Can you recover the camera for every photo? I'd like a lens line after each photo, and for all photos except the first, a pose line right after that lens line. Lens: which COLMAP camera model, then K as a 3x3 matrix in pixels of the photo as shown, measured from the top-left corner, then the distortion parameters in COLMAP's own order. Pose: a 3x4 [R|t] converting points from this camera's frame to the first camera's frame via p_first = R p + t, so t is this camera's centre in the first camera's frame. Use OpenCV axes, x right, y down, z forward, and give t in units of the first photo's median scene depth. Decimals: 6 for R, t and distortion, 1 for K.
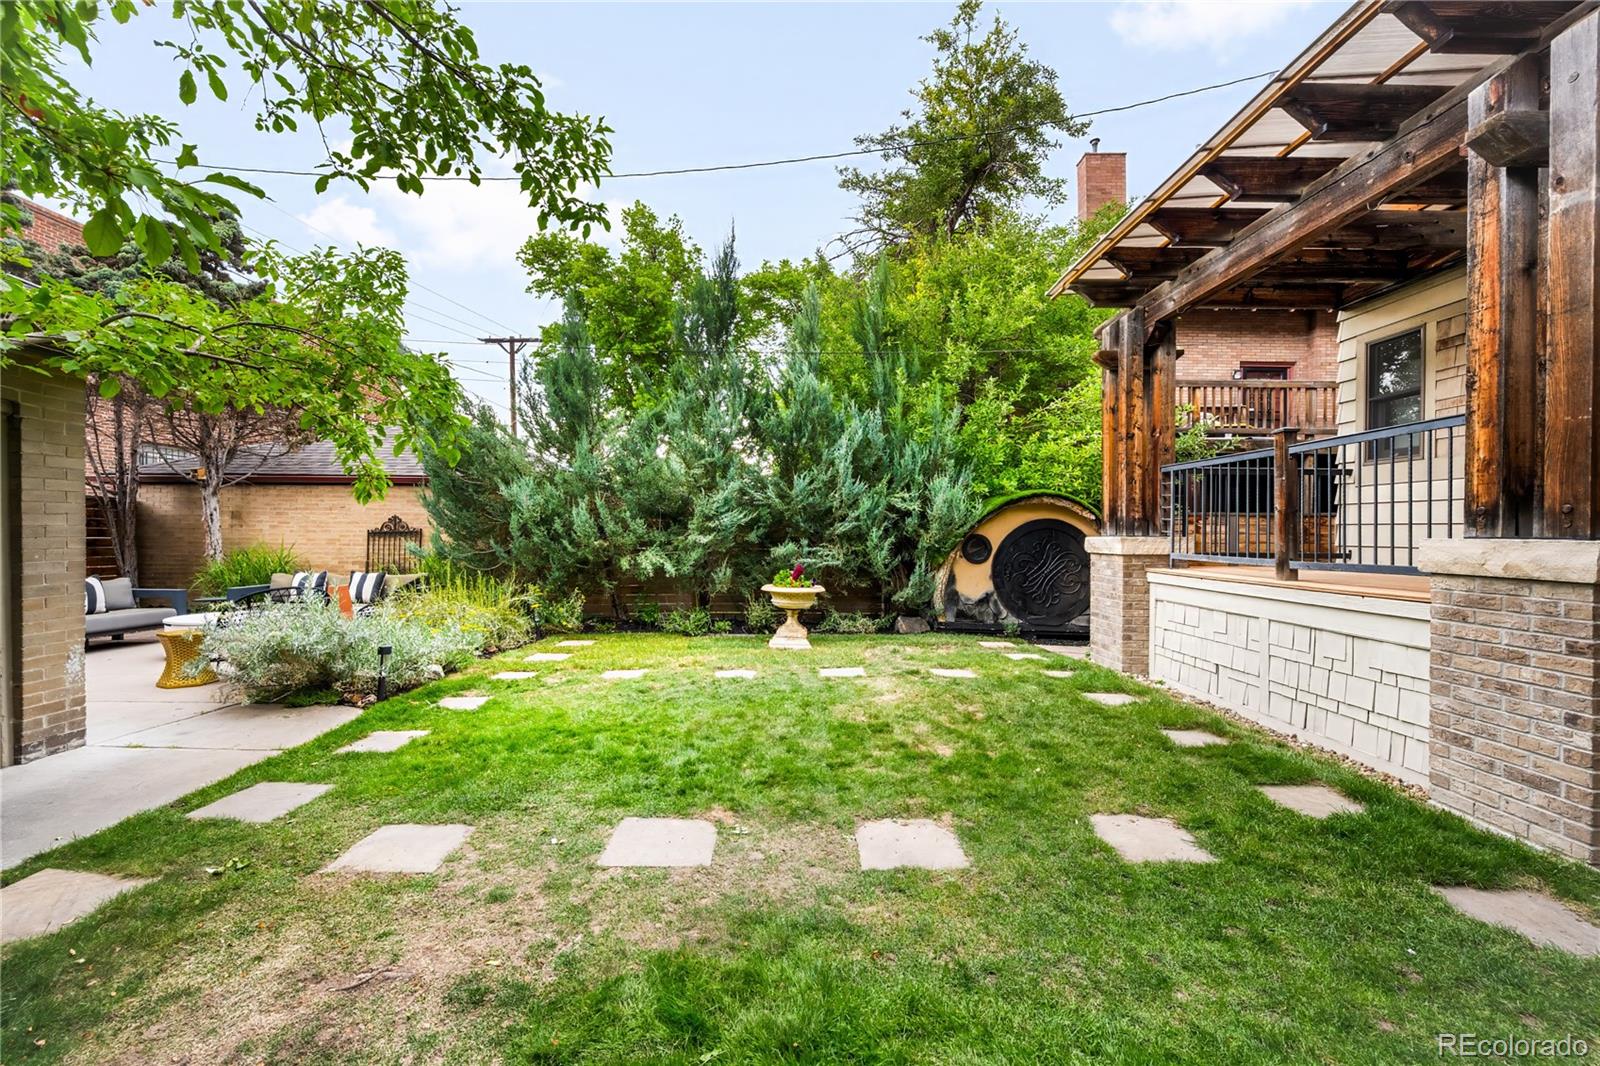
lens RADIAL K [[632.9, 0, 796.4], [0, 632.9, 535.0], [0, 0, 1]] dist [-0.002037, -0.000335]
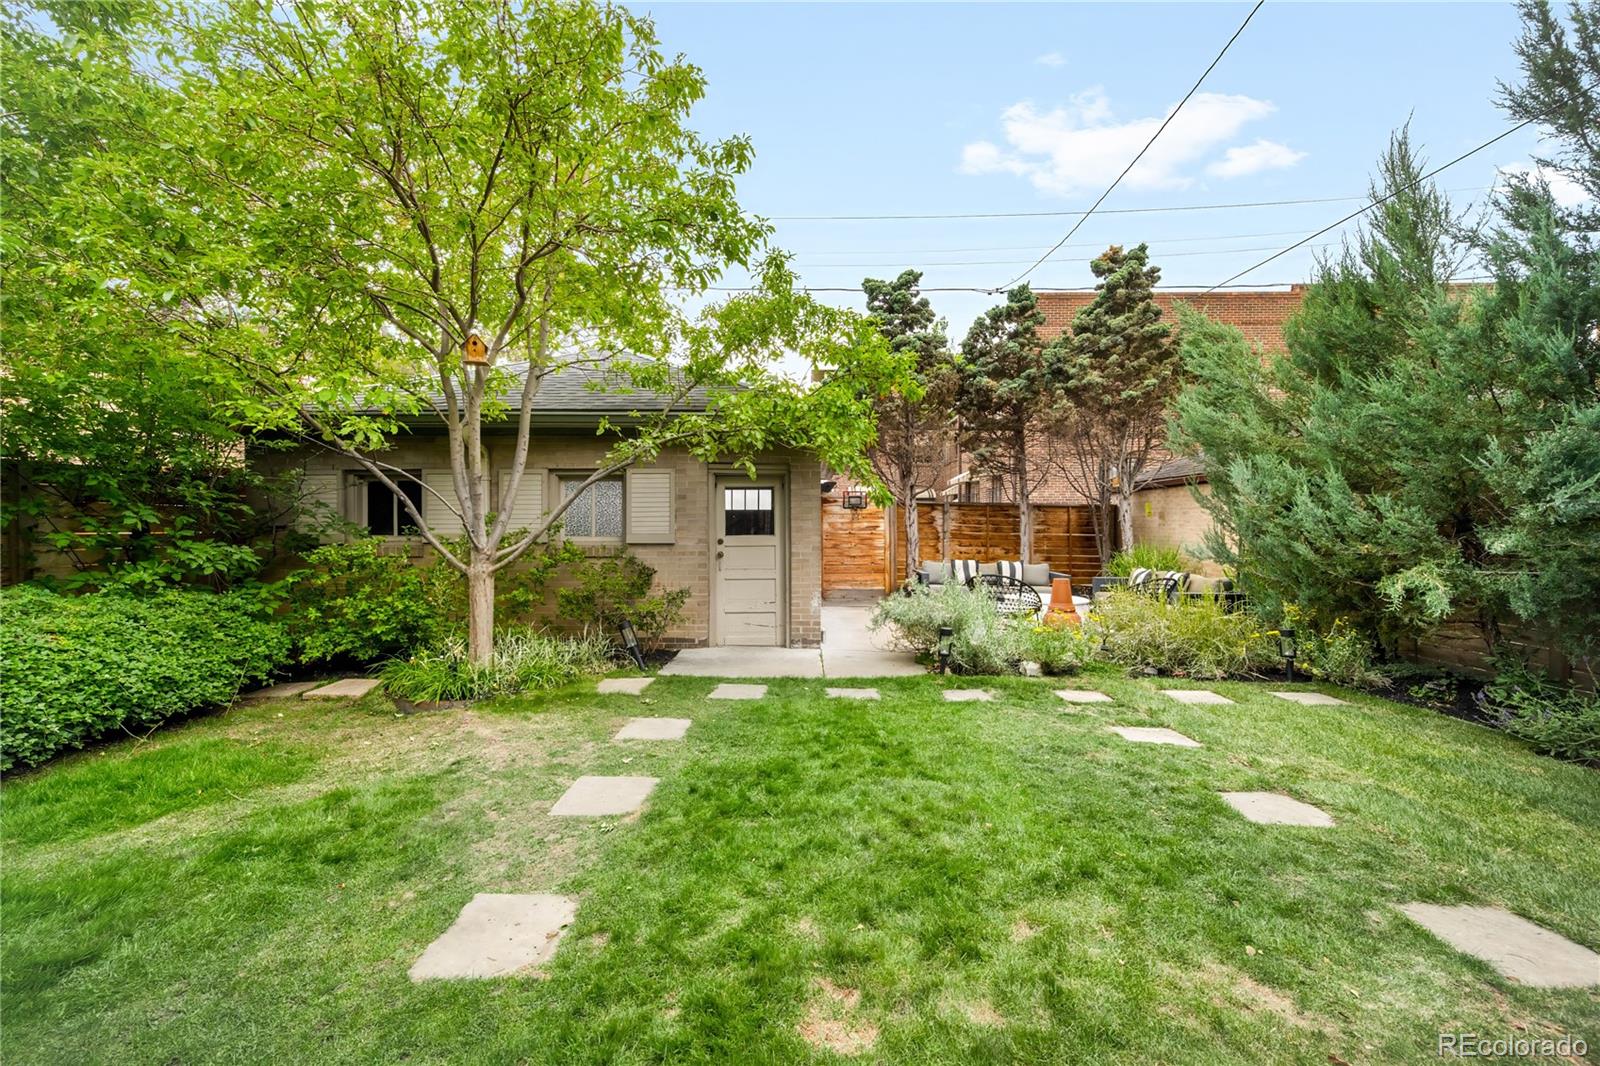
lens RADIAL K [[632.9, 0, 790.2], [0, 632.9, 537.2], [0, 0, 1]] dist [-0.002037, -0.000335]
pose [[-0.039445, 0.008117, -0.999189, 0.847315], [-0.002139, 0.999964, 0.008207, 0.005183], [0.999219, 0.002461, -0.039427, 1.267220]]
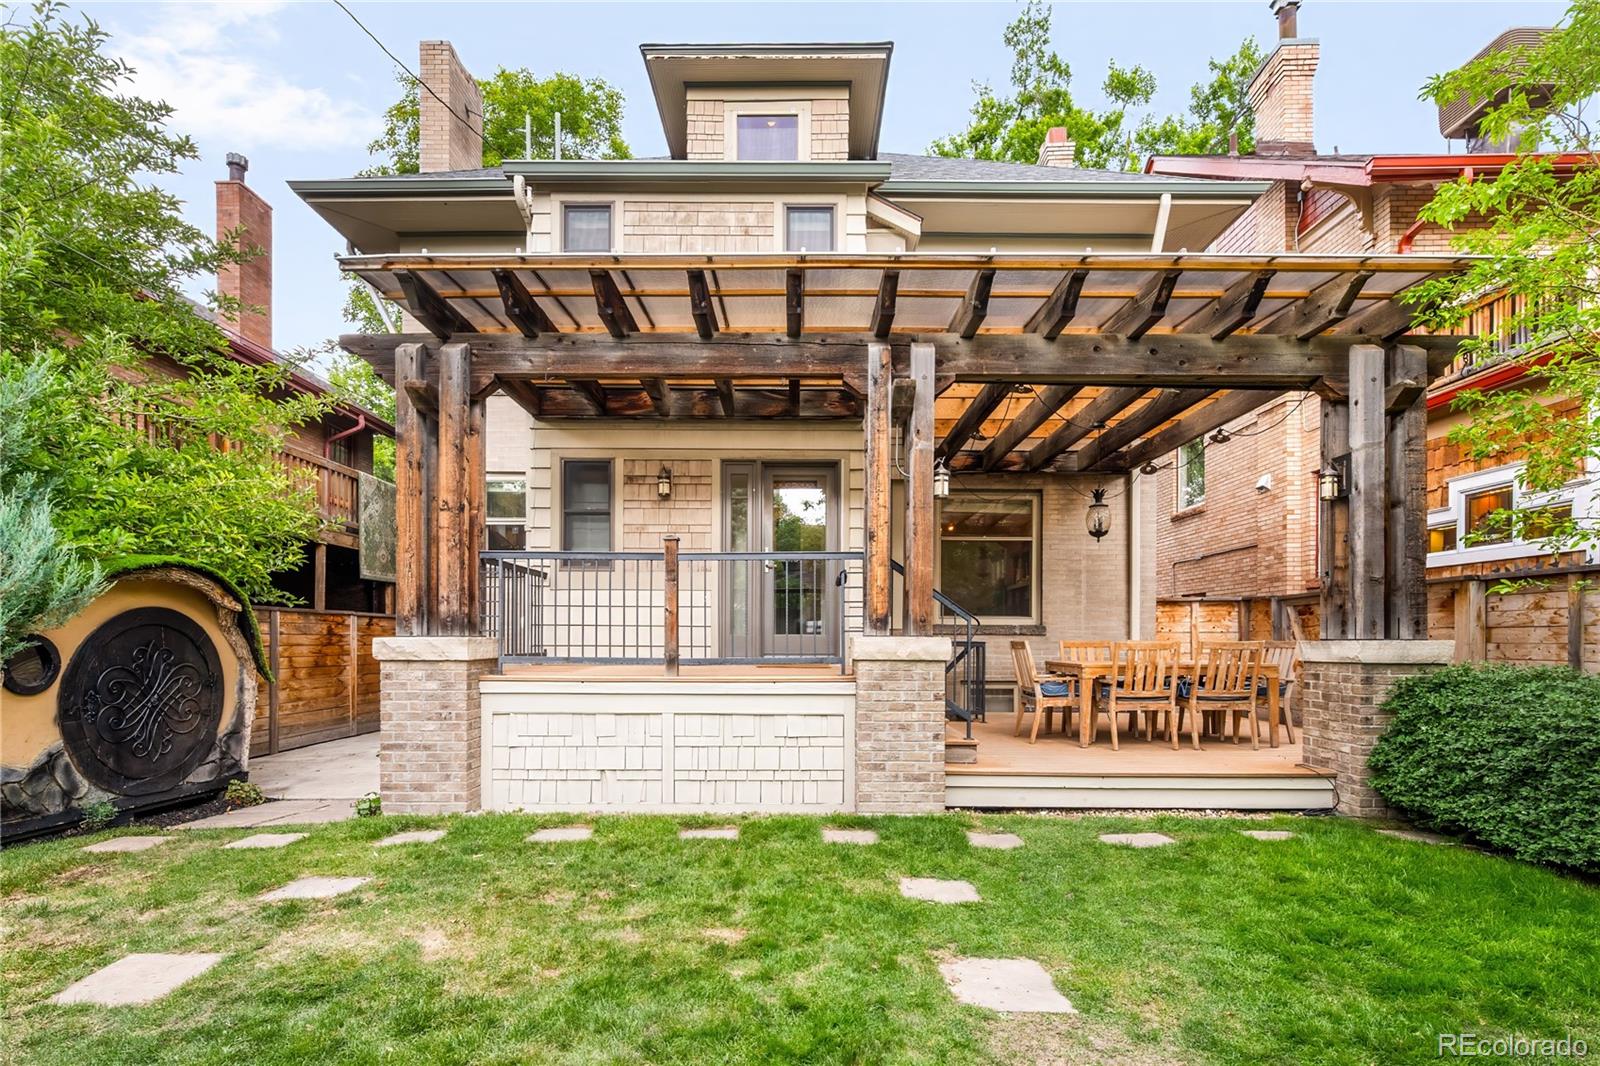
lens RADIAL K [[769.0, 0, 788.0], [0, 769.0, 639.0], [0, 0, 1]] dist [0.000120, 0.000011]
pose [[0.013737, -0.004874, 0.999894, -0.828034], [0.001690, 0.999987, 0.004852, 0.002242], [-0.999904, 0.001623, 0.013745, 1.185805]]
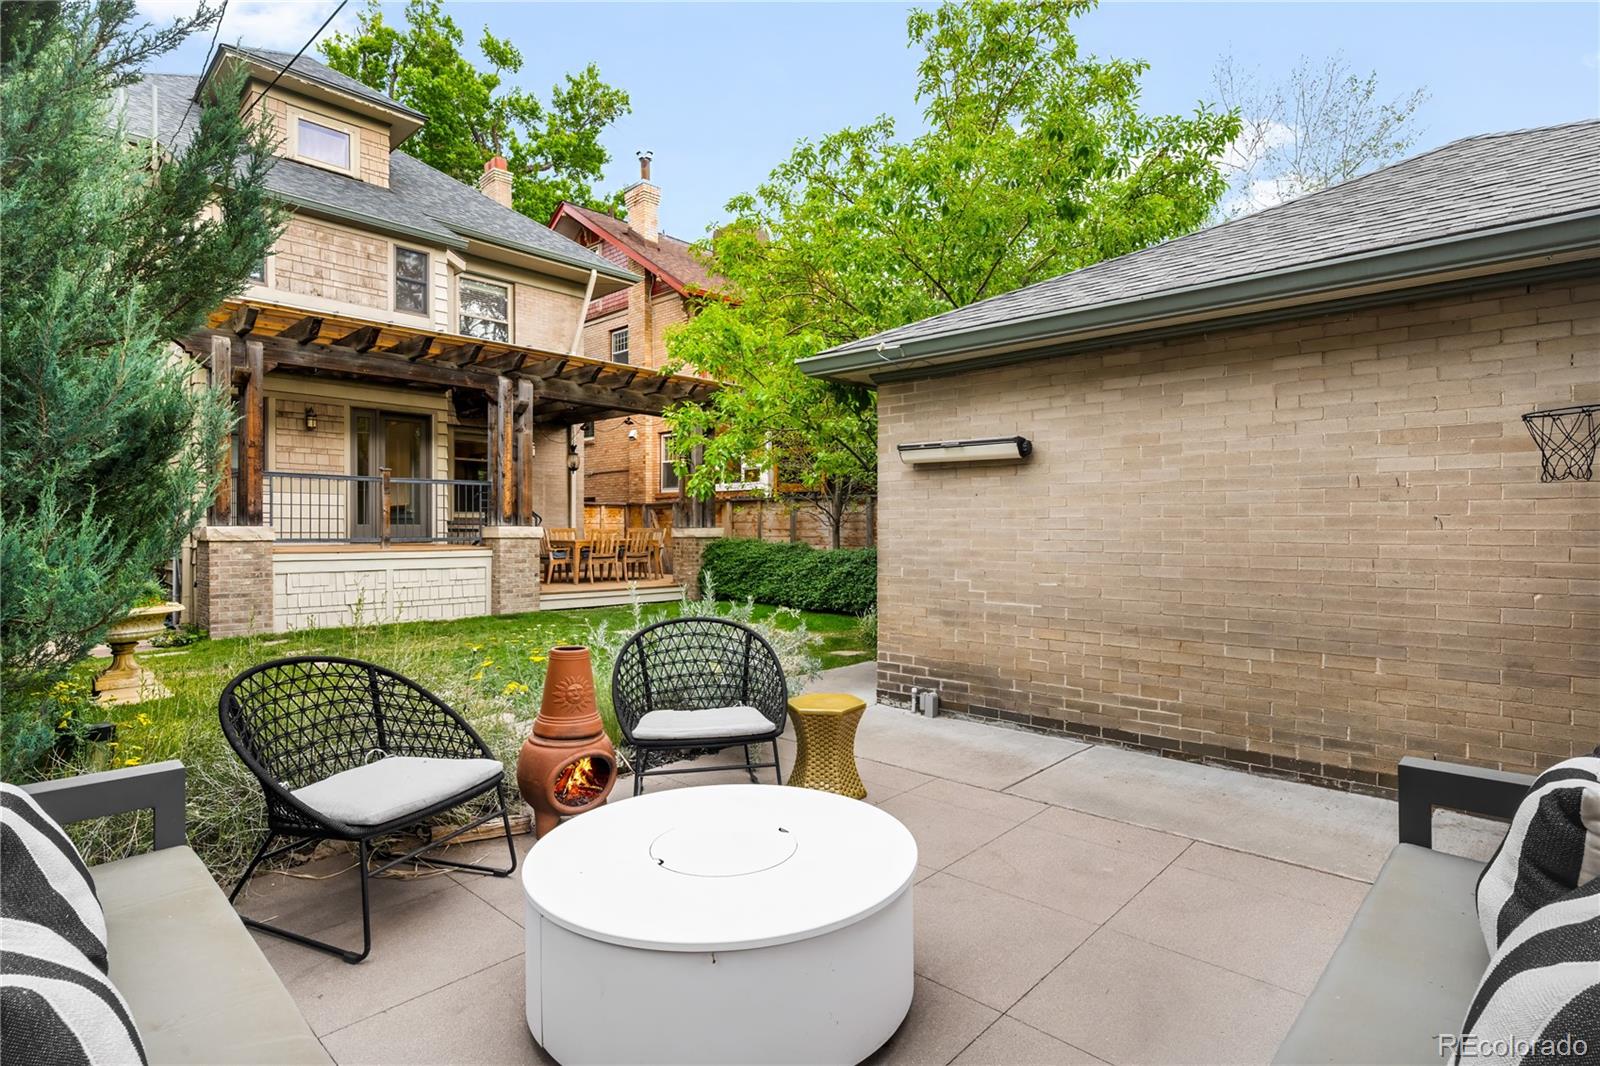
lens RADIAL K [[821.5, 0, 803.8], [0, 821.5, 530.2], [0, 0, 1]] dist [0.000726, 0.000087]
pose [[-0.729059, -0.007378, 0.684411, -2.744942], [-0.002509, 0.999964, 0.008107, -0.010966], [-0.684446, 0.004193, -0.729051, 2.931381]]
